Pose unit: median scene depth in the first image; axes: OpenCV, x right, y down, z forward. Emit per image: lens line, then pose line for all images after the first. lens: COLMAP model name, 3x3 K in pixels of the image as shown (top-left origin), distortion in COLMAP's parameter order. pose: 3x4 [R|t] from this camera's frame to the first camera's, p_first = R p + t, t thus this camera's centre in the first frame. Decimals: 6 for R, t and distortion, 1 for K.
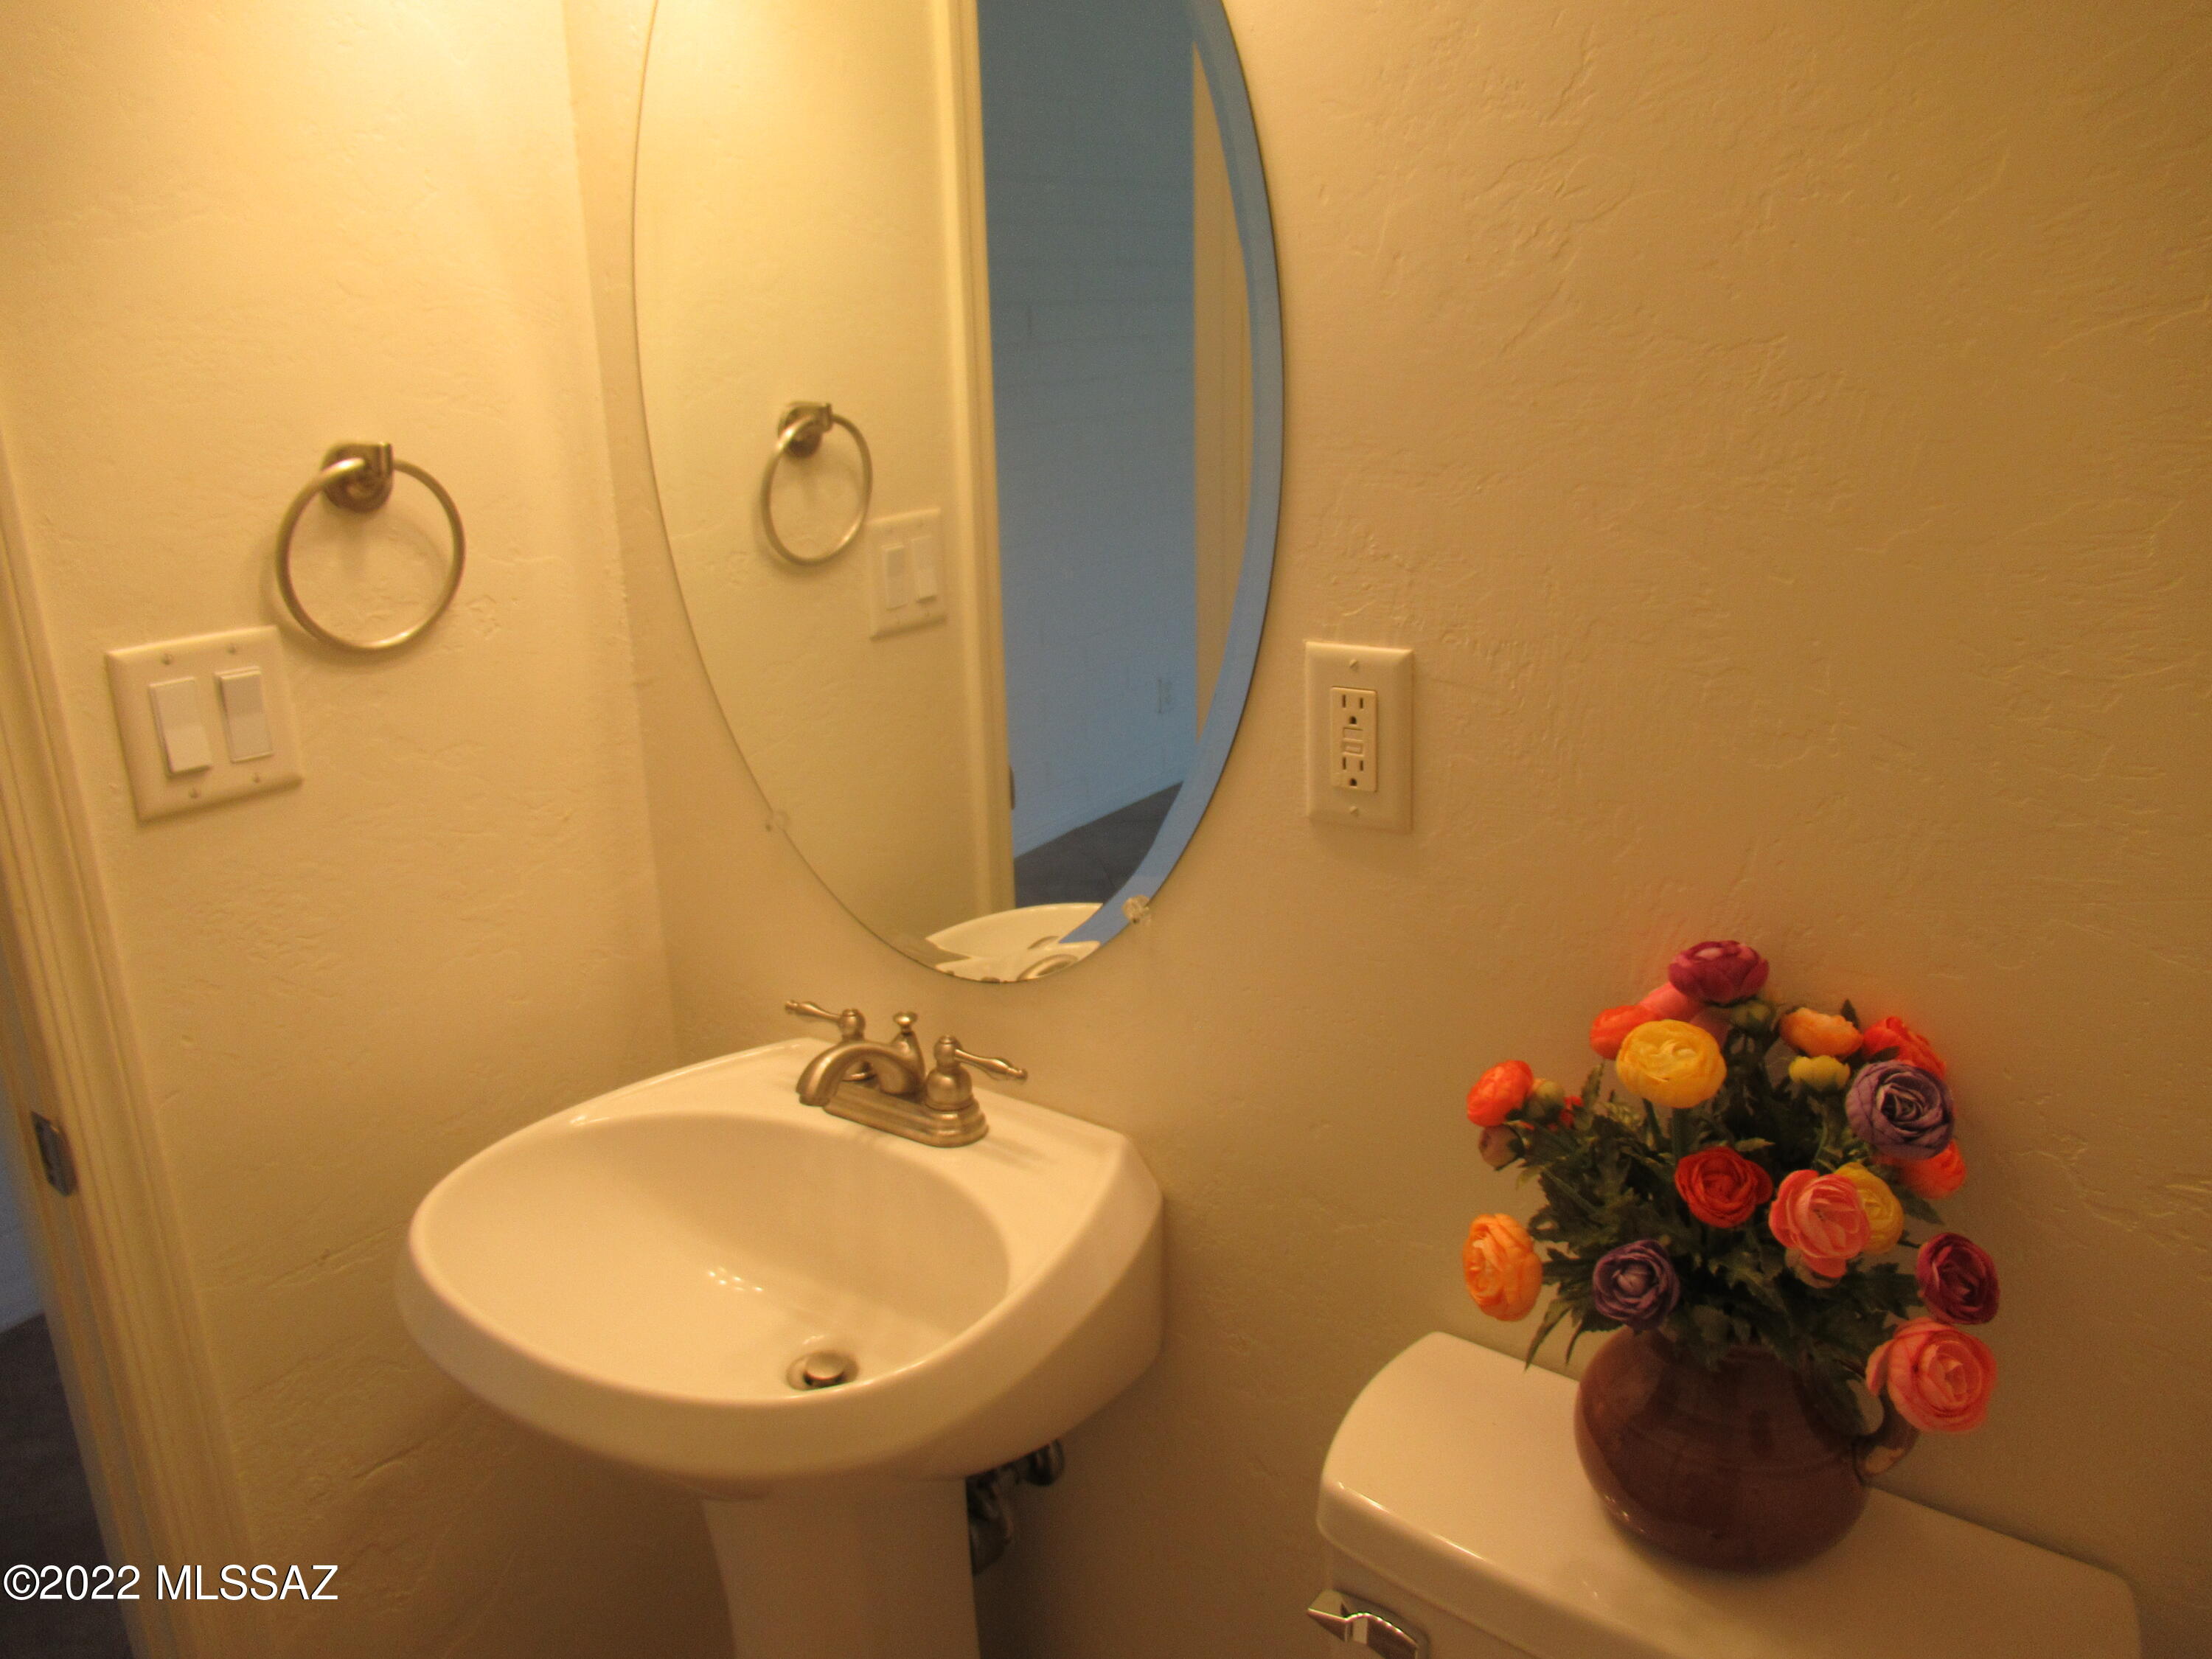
lens RADIAL K [[1659.8, 0, 1098.0], [0, 1659.8, 833.5], [0, 0, 1]] dist [-0.008049, -0.001561]
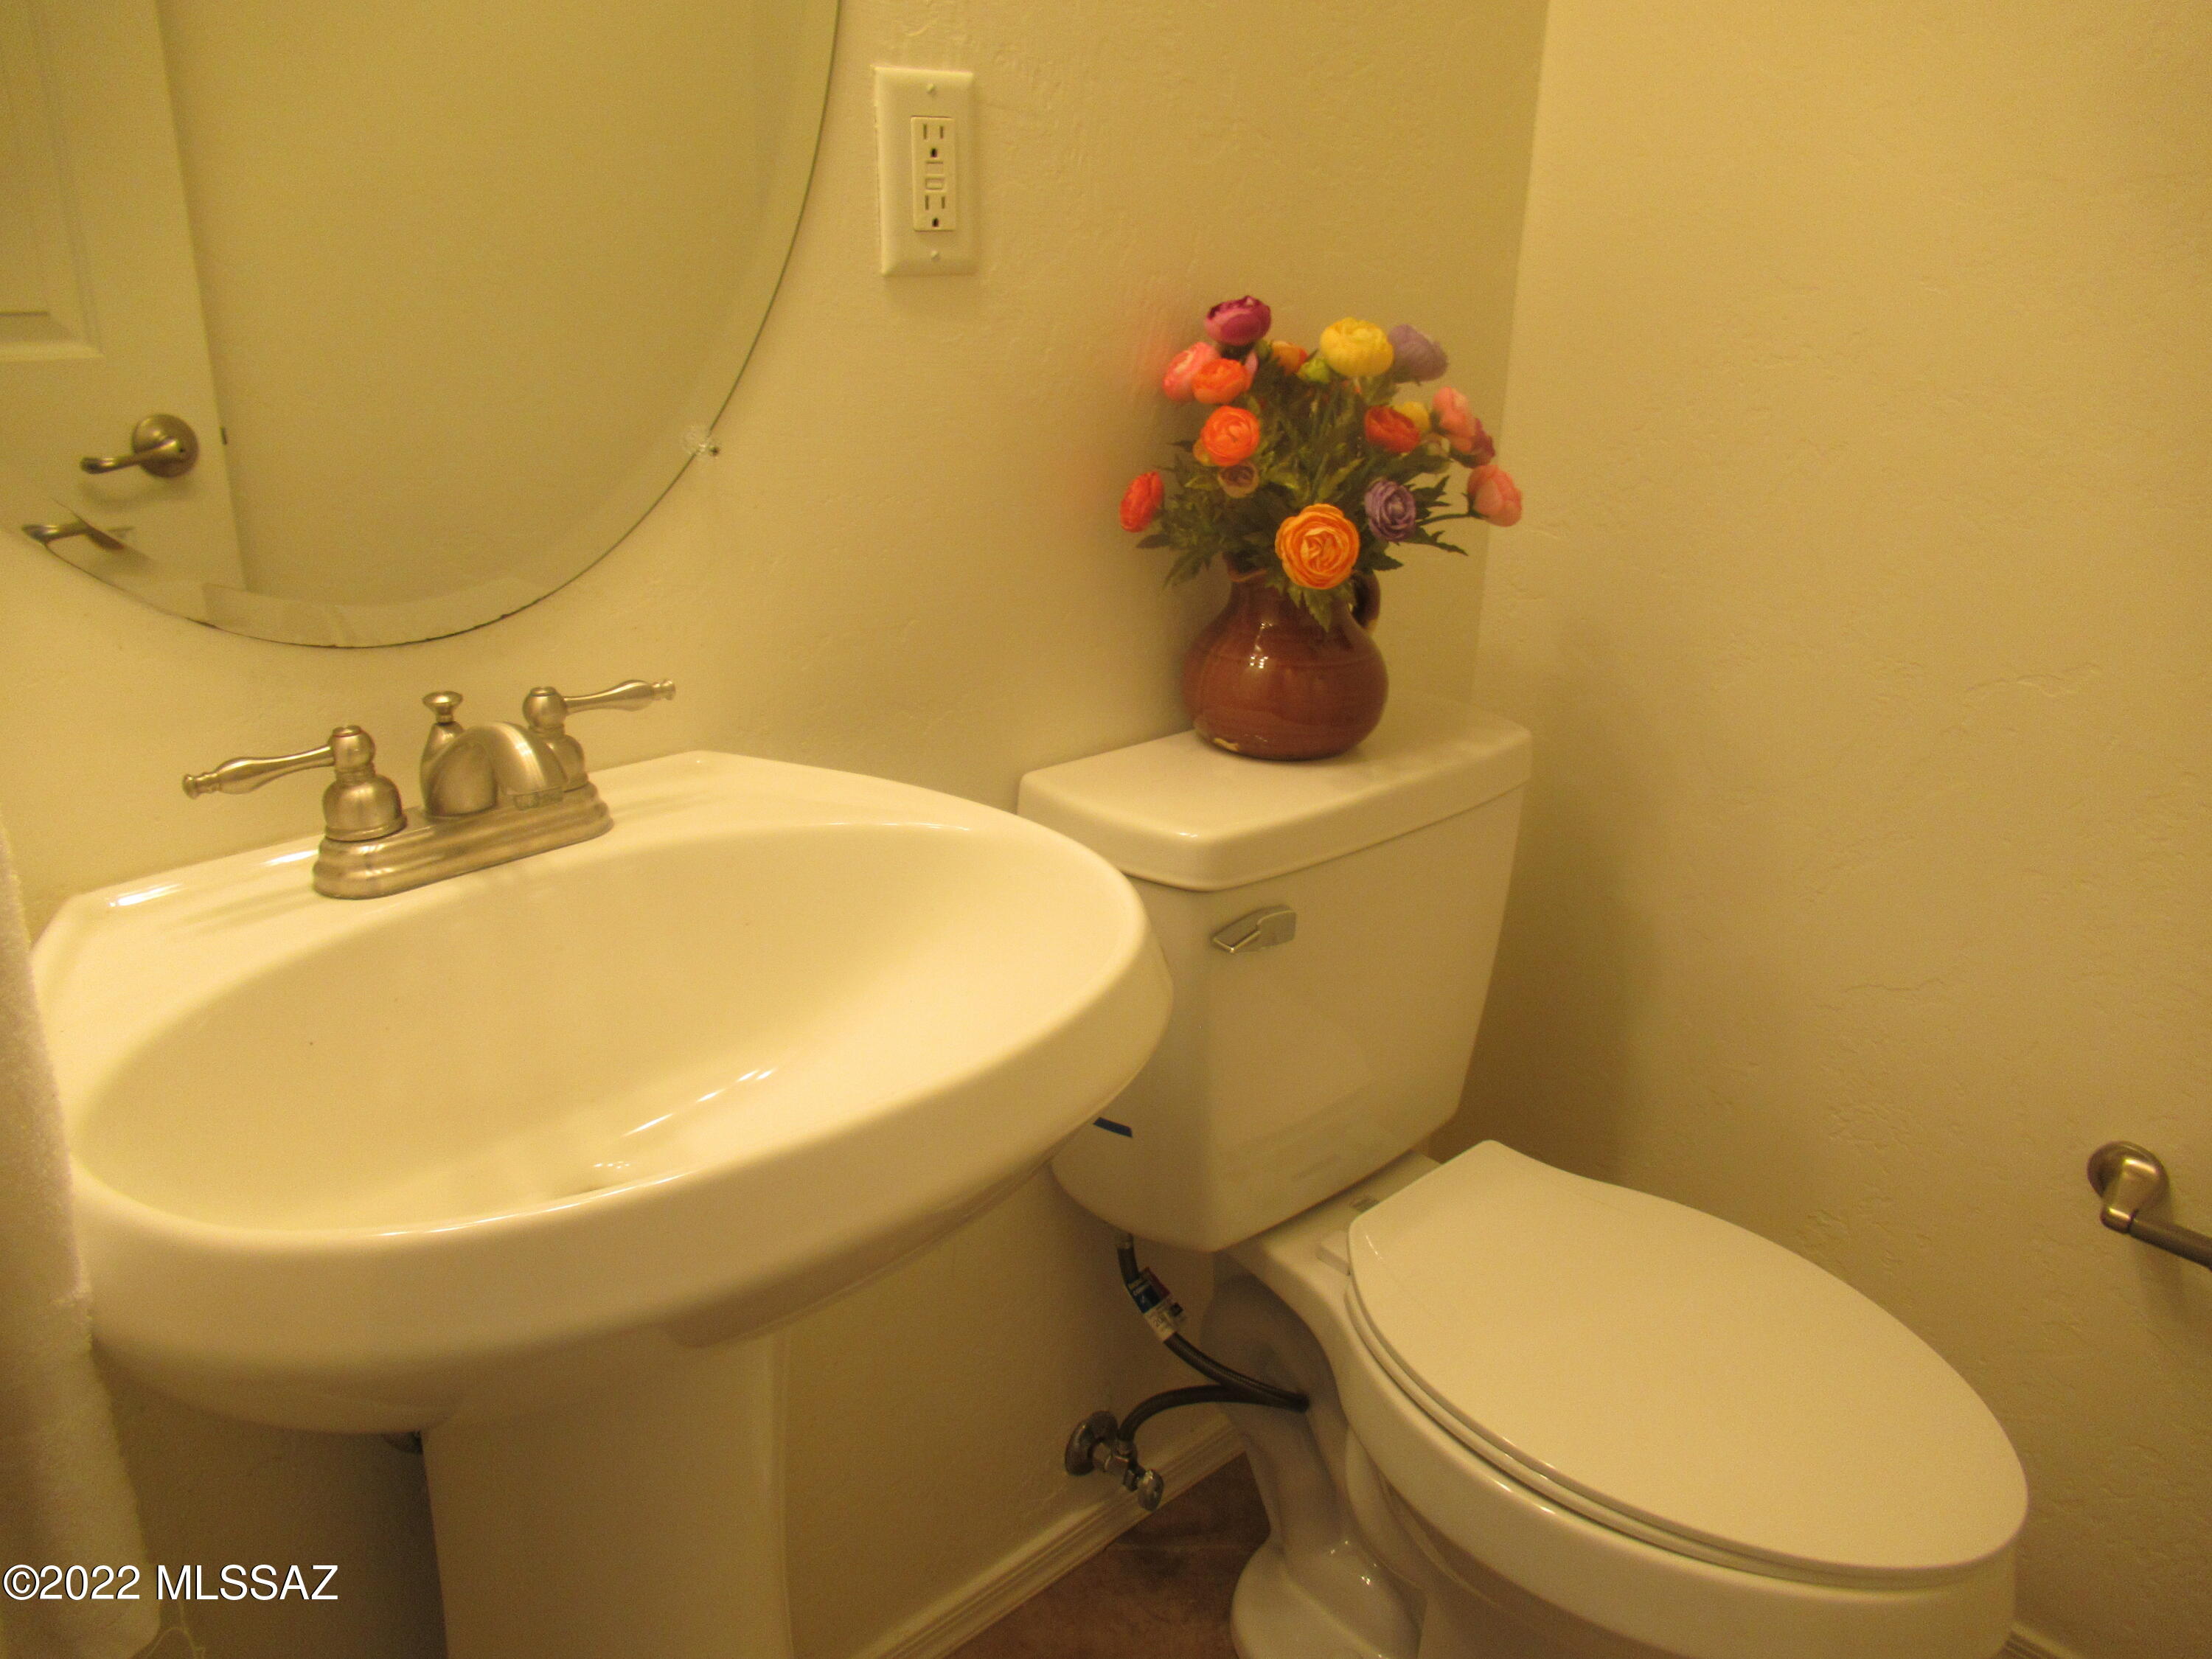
lens RADIAL K [[1659.8, 0, 1098.0], [0, 1659.8, 833.5], [0, 0, 1]] dist [-0.008049, -0.001561]
pose [[0.160037, -0.326717, 0.931474, -0.859732], [0.255219, 0.925246, 0.280683, 0.052468], [-0.953547, 0.192810, 0.231458, 0.757289]]
